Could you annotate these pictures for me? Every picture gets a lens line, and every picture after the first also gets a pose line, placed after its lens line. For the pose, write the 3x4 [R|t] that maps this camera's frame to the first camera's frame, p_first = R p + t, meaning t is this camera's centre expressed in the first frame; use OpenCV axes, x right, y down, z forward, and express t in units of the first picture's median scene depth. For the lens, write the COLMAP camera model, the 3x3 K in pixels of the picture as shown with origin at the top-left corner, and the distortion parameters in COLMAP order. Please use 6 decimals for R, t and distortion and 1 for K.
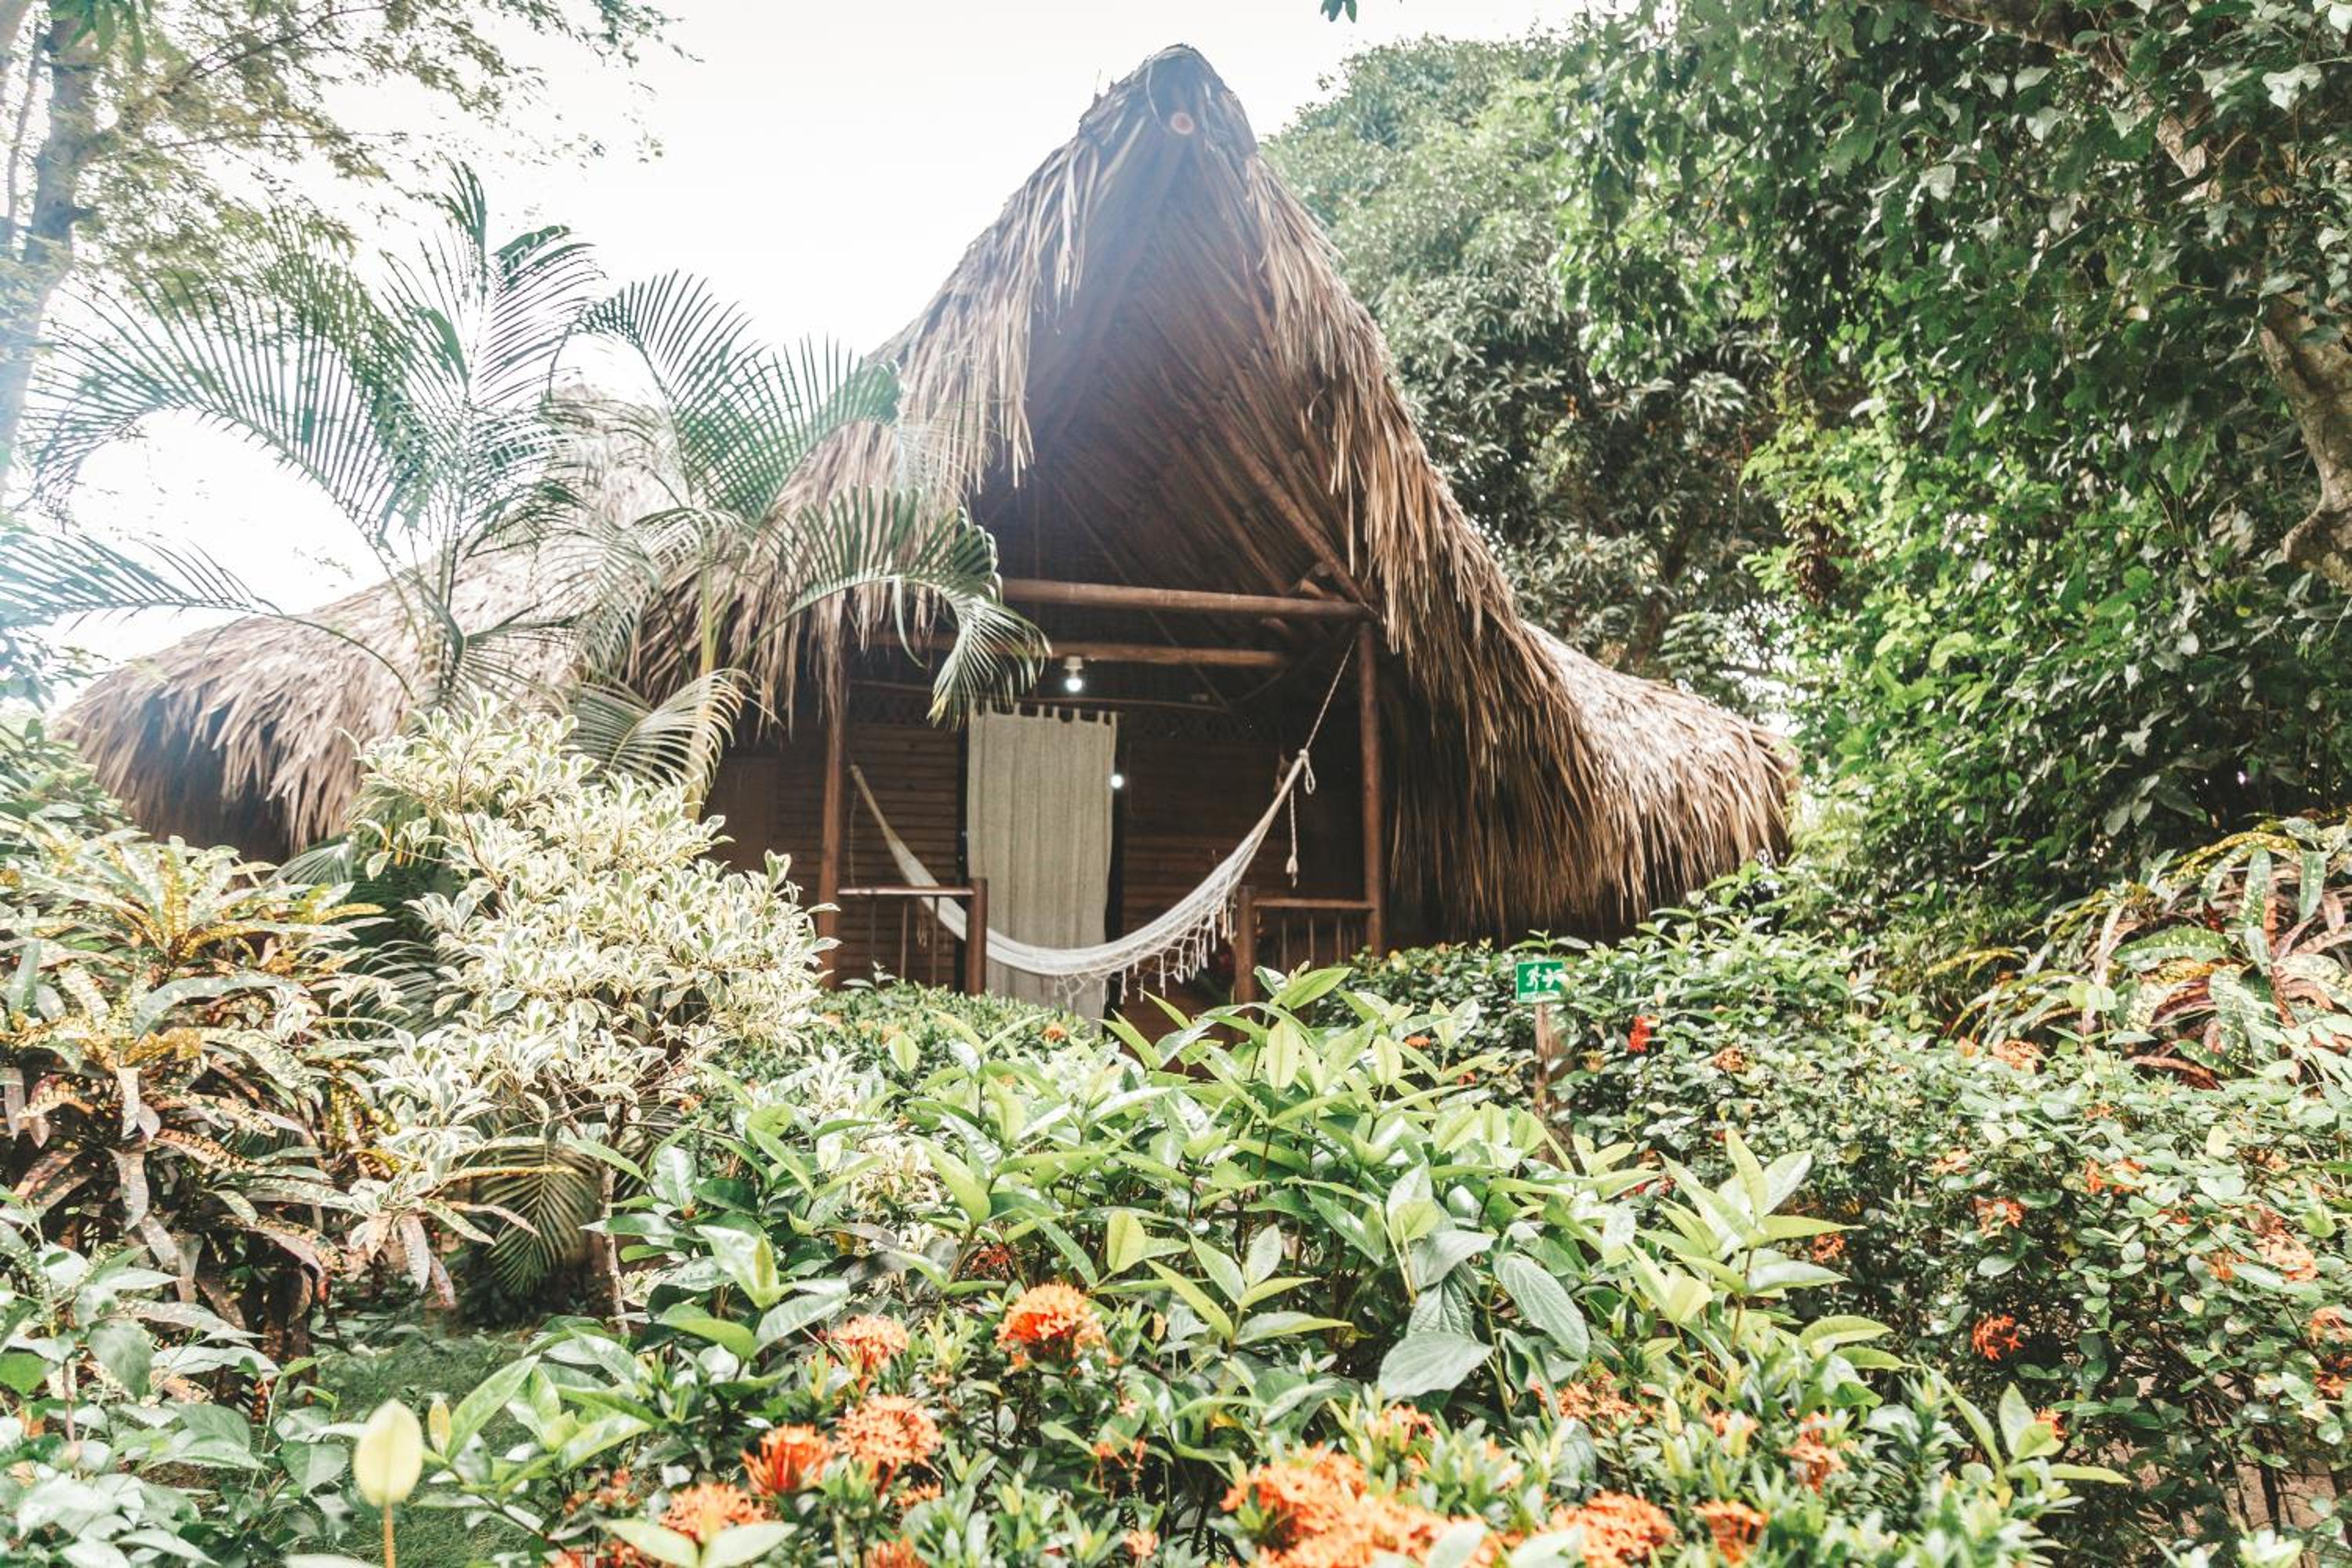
lens RADIAL K [[1584.3, 0, 1176.0], [0, 1584.3, 784.0], [0, 0, 1]] dist [0.023868, 0.000537]
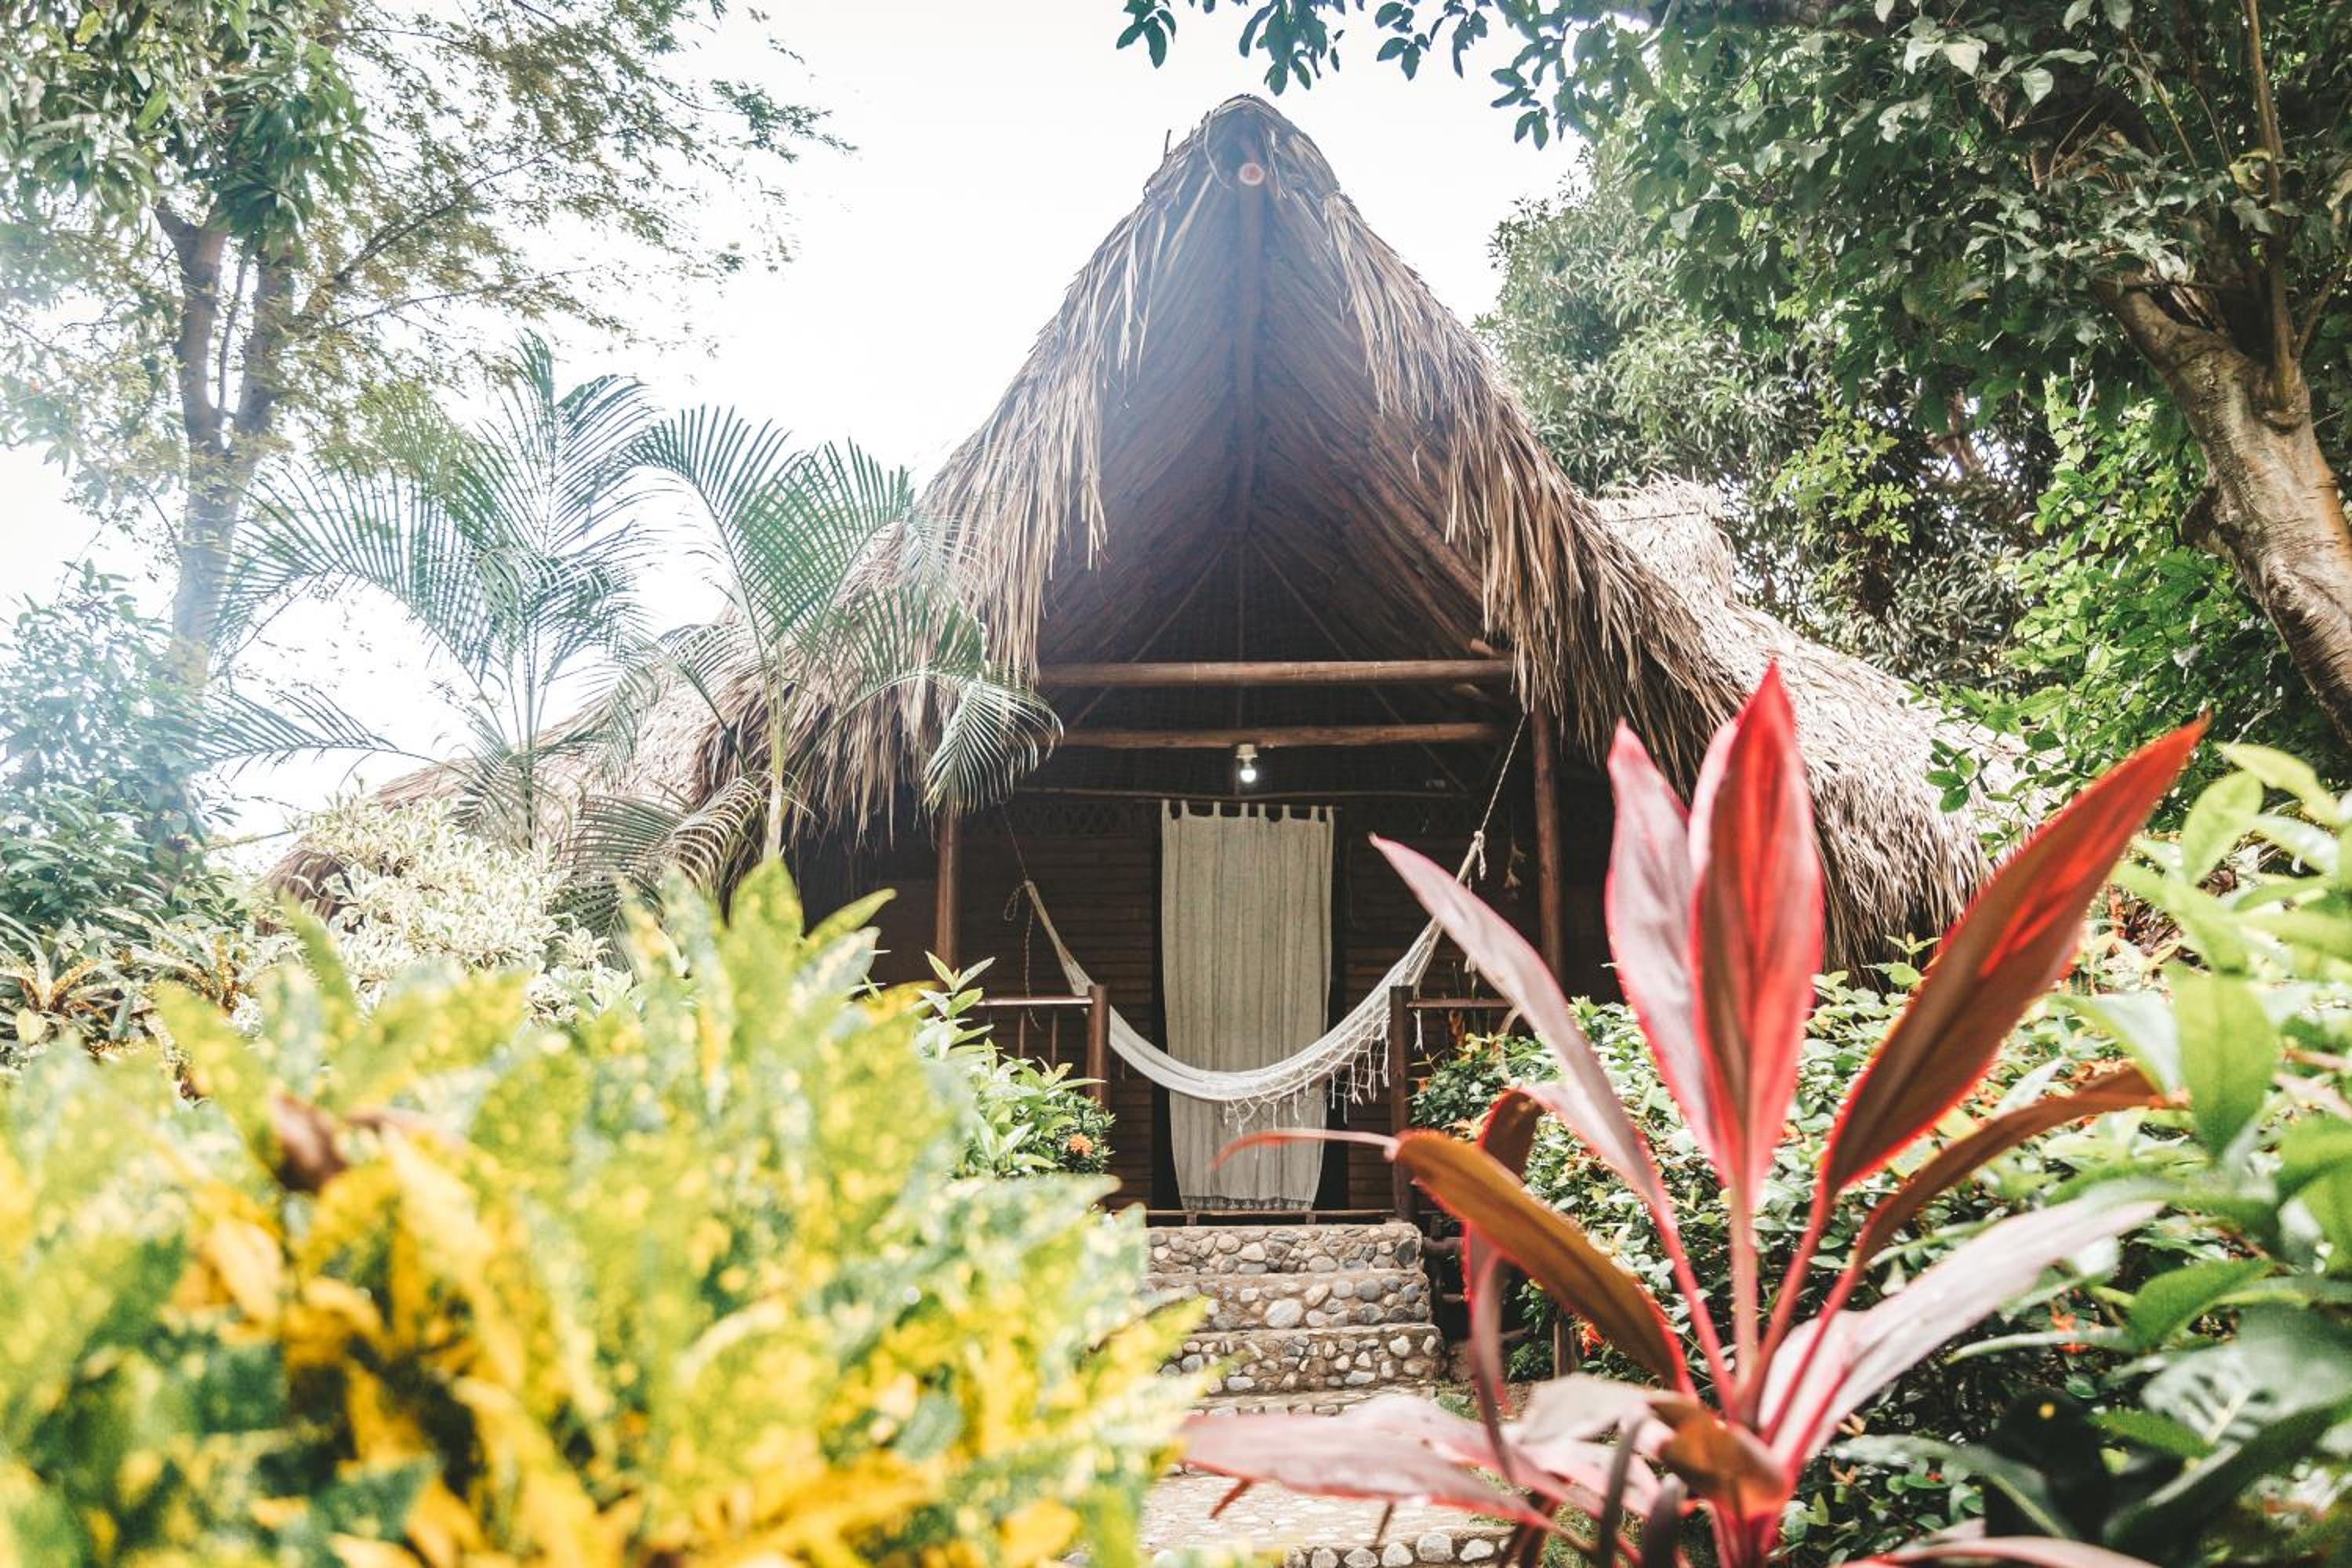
lens RADIAL K [[2190.3, 0, 1176.0], [0, 2190.3, 784.0], [0, 0, 1]] dist [0.023602, -0.001181]
pose [[0.962594, -0.063354, -0.263437, 0.275760], [0.043830, 0.995883, -0.079348, 0.047307], [0.267379, 0.064833, 0.961408, -0.239487]]
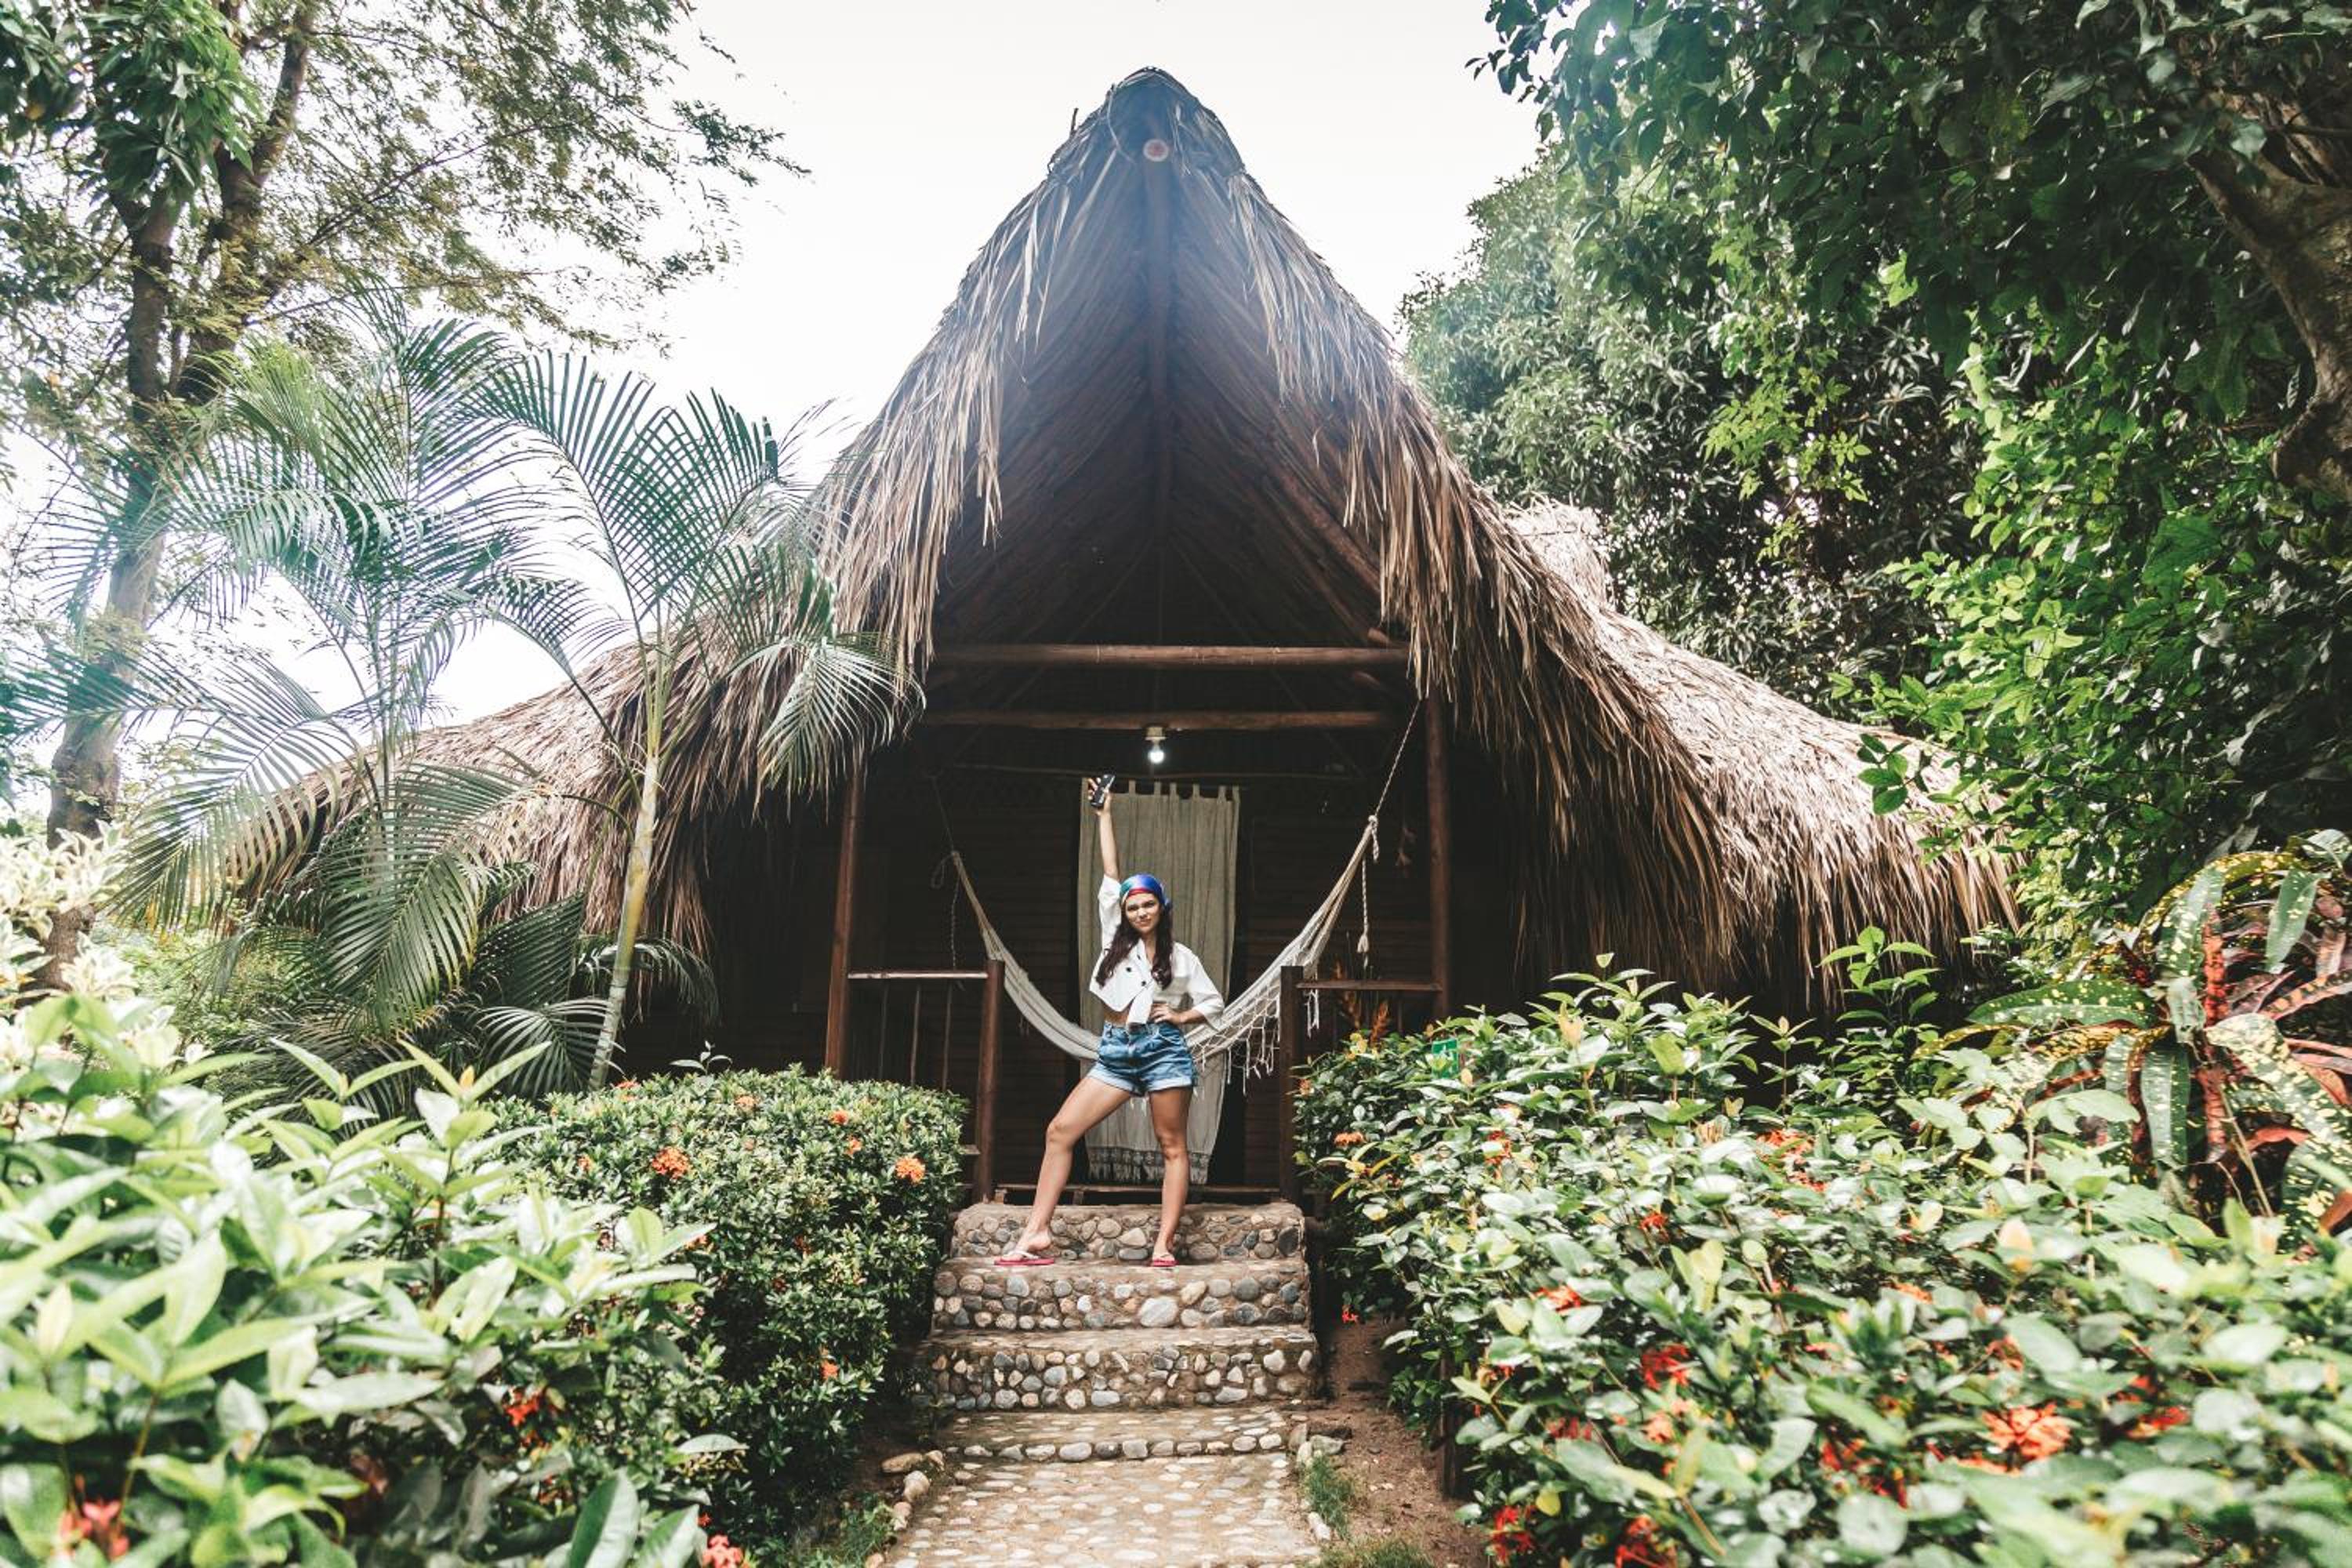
lens RADIAL K [[1619.0, 0, 1176.0], [0, 1619.0, 784.0], [0, 0, 1]] dist [0.006347, 0.003001]
pose [[0.966938, -0.040900, -0.251709, 0.235826], [0.024805, 0.997459, -0.066789, 0.022310], [0.253801, 0.058337, 0.965496, 0.096941]]
